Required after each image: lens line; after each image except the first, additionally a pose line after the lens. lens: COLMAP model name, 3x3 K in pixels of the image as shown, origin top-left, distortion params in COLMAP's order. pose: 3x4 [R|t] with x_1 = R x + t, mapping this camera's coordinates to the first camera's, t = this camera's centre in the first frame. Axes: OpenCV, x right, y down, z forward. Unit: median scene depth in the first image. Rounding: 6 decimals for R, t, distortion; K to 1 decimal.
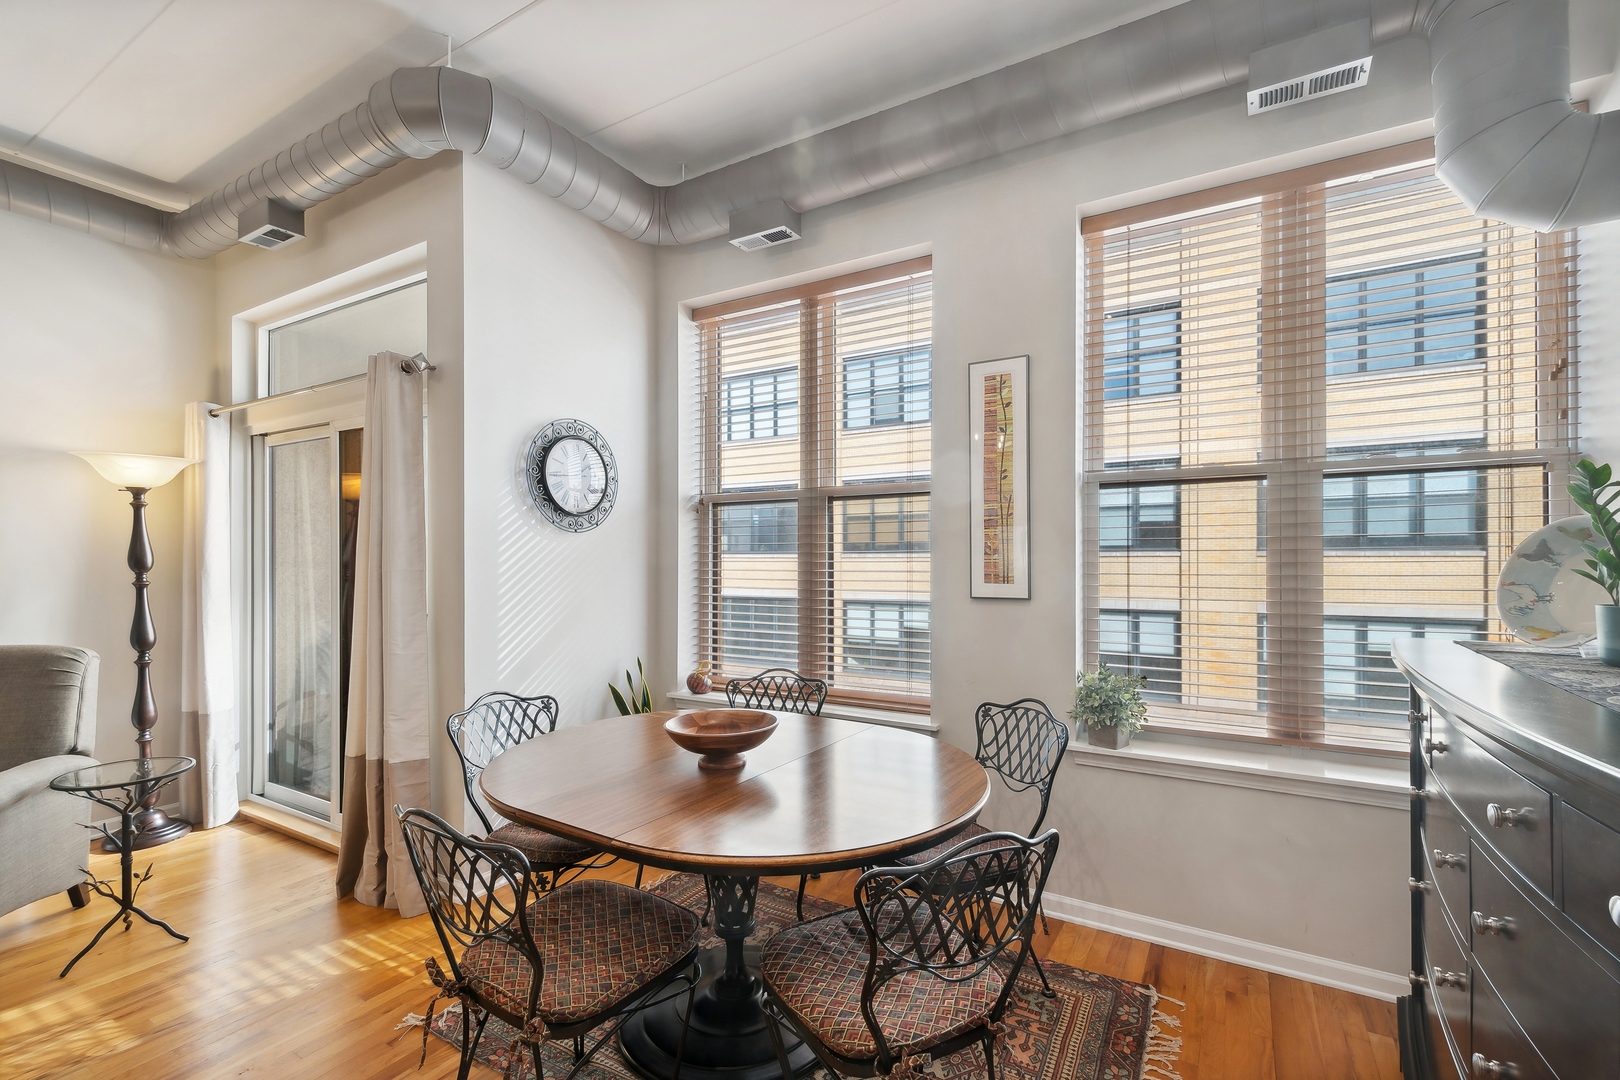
lens RADIAL K [[668.9, 0, 845.1], [0, 668.9, 559.3], [0, 0, 1]] dist [0.003617, 0.000176]
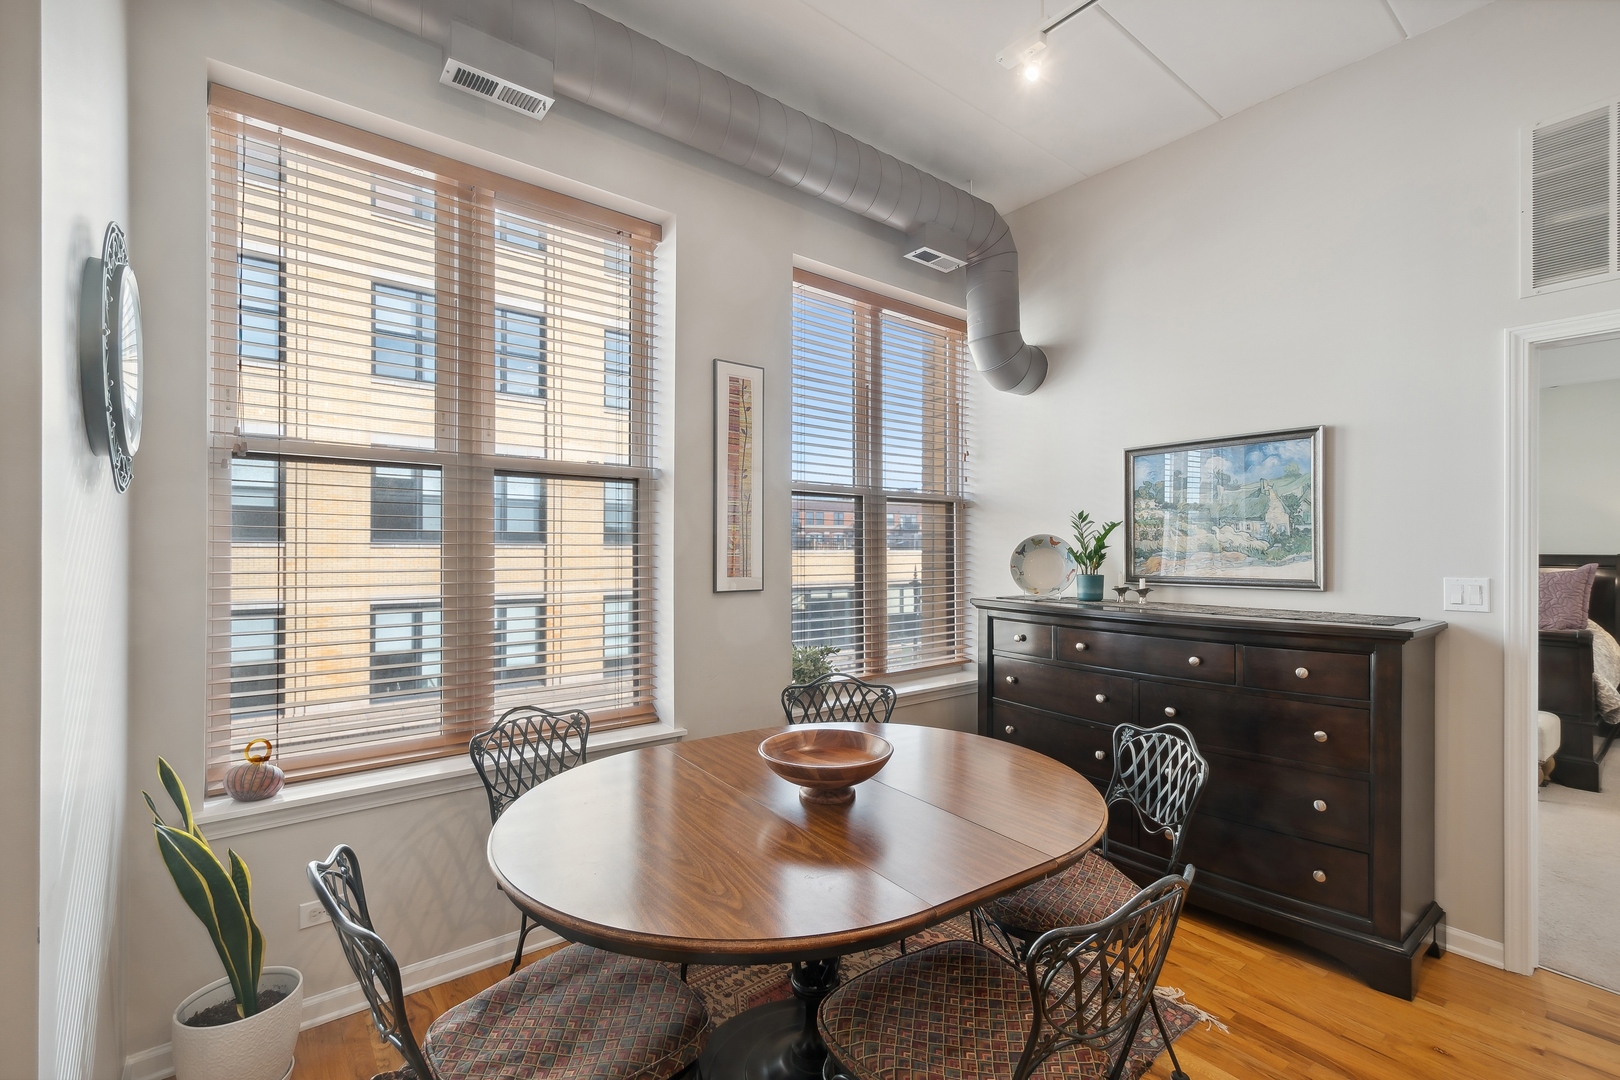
lens RADIAL K [[742.1, 0, 833.4], [0, 742.1, 550.0], [0, 0, 1]] dist [0.001217, 0.000018]
pose [[0.358314, 0.006613, 0.933578, -0.662267], [-0.002541, 0.999978, -0.006107, -0.000736], [-0.933598, -0.000184, 0.358323, 0.371574]]
